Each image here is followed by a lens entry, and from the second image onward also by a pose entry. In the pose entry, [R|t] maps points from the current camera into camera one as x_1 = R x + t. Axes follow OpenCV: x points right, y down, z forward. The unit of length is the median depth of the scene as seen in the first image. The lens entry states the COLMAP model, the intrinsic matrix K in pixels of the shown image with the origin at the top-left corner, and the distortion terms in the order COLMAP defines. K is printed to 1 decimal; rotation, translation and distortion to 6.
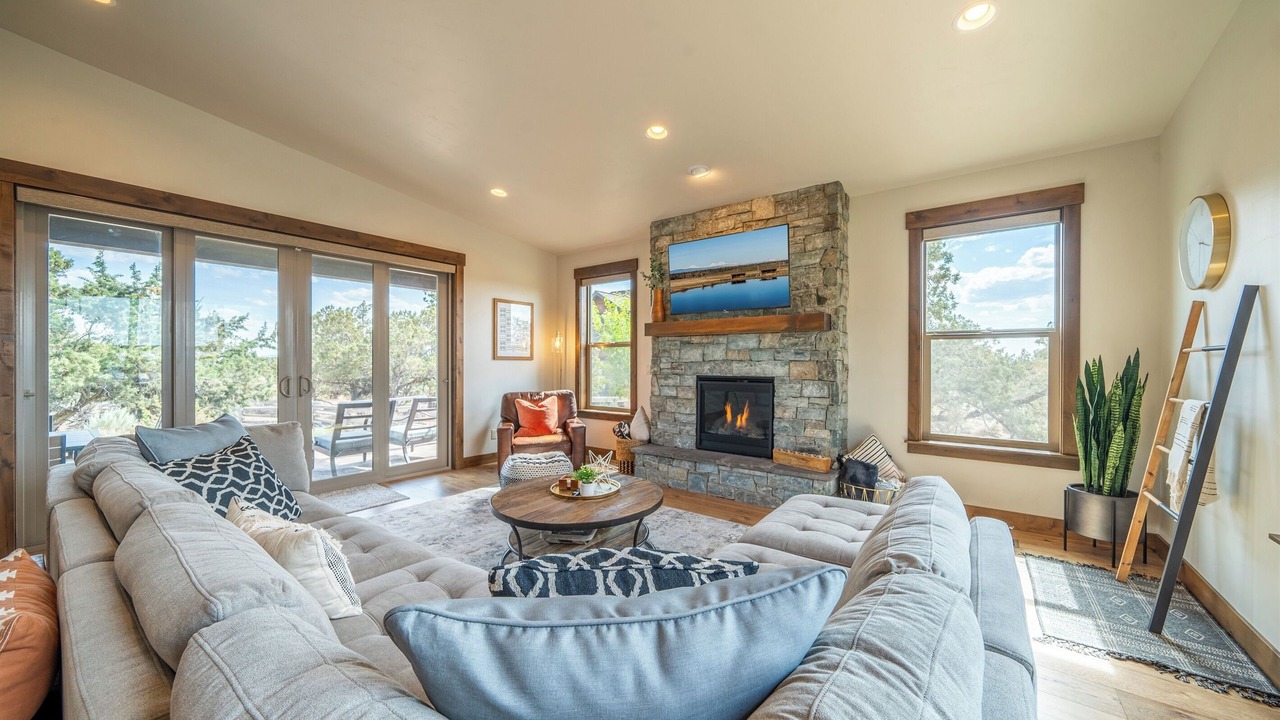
lens RADIAL K [[441.0, 0, 643.2], [0, 441.0, 363.5], [0, 0, 1]] dist [-0.001010, -0.000115]
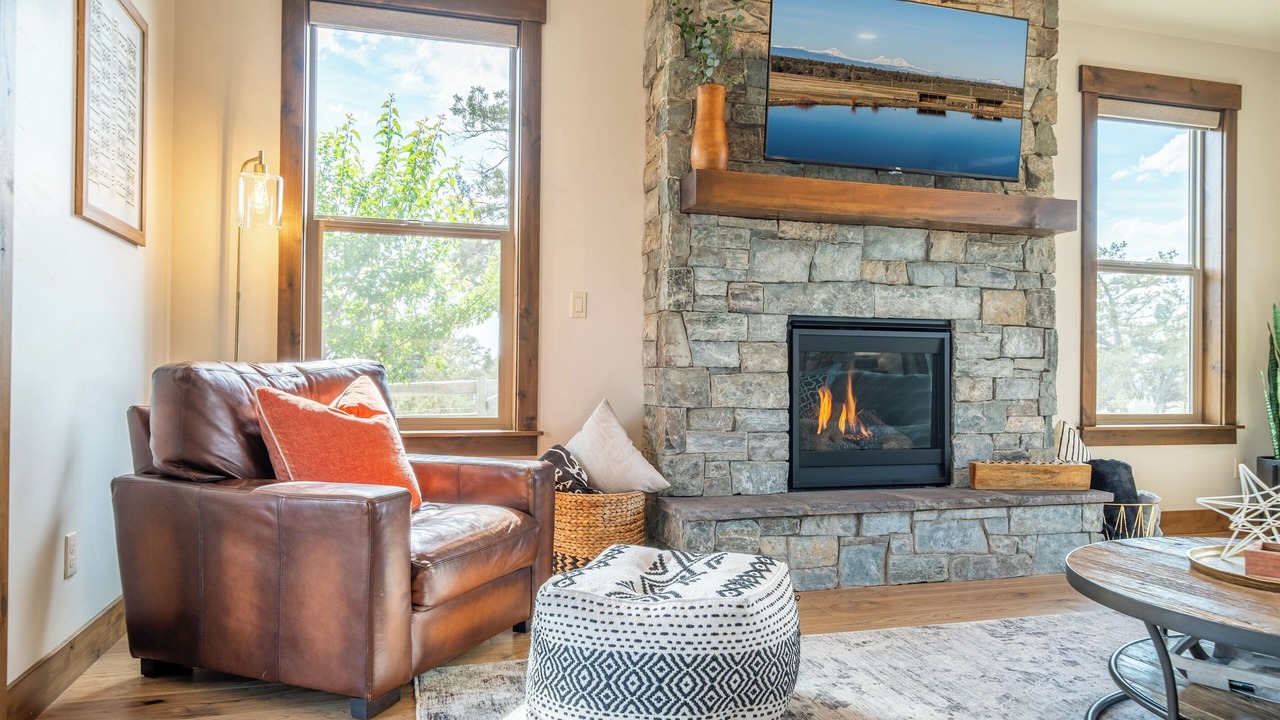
lens RADIAL K [[833.5, 0, 644.2], [0, 833.5, 365.4], [0, 0, 1]] dist [0.000194, 0.002367]
pose [[0.613895, 0.010189, 0.789322, -0.644269], [-0.006223, 0.999948, -0.008068, 0.089536], [-0.789363, 0.000041, 0.613927, 0.681030]]
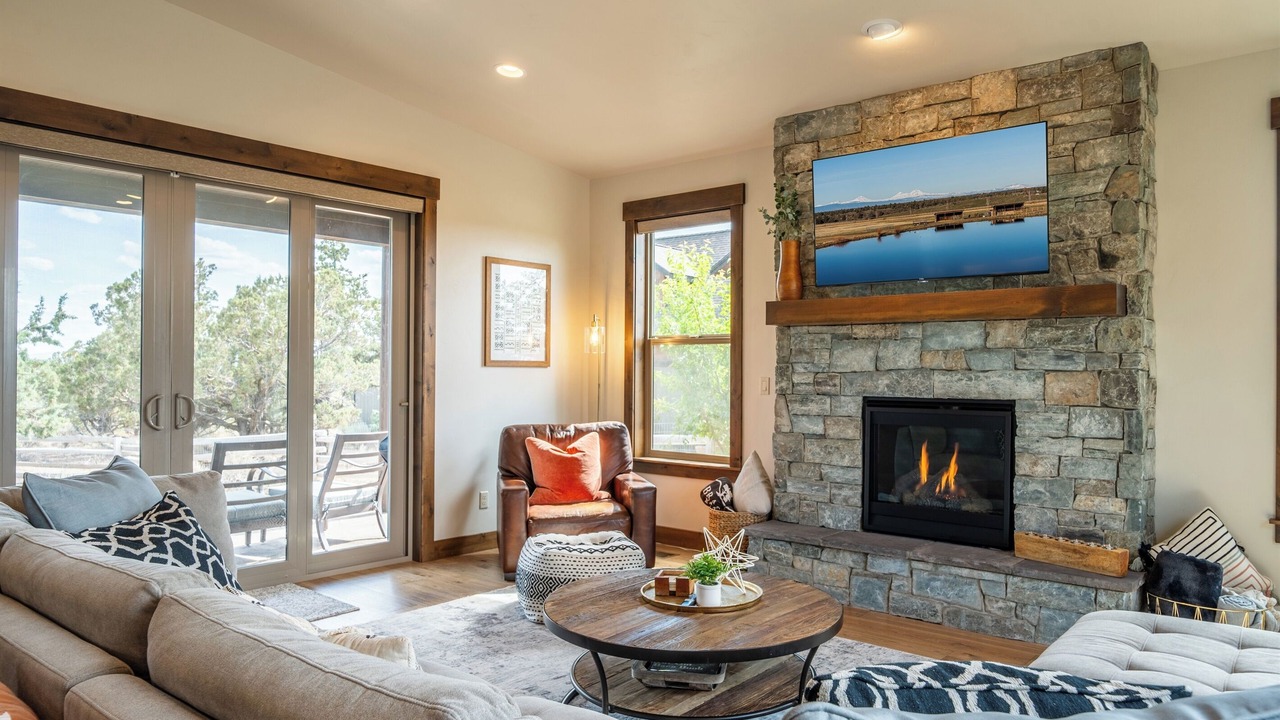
lens RADIAL K [[833.5, 0, 644.2], [0, 833.5, 365.4], [0, 0, 1]] dist [0.000194, 0.002367]
pose [[0.998308, 0.003441, -0.058052, -0.099369], [-0.003990, 0.999948, -0.009343, -0.001067], [0.058017, 0.009559, 0.998270, -0.057241]]
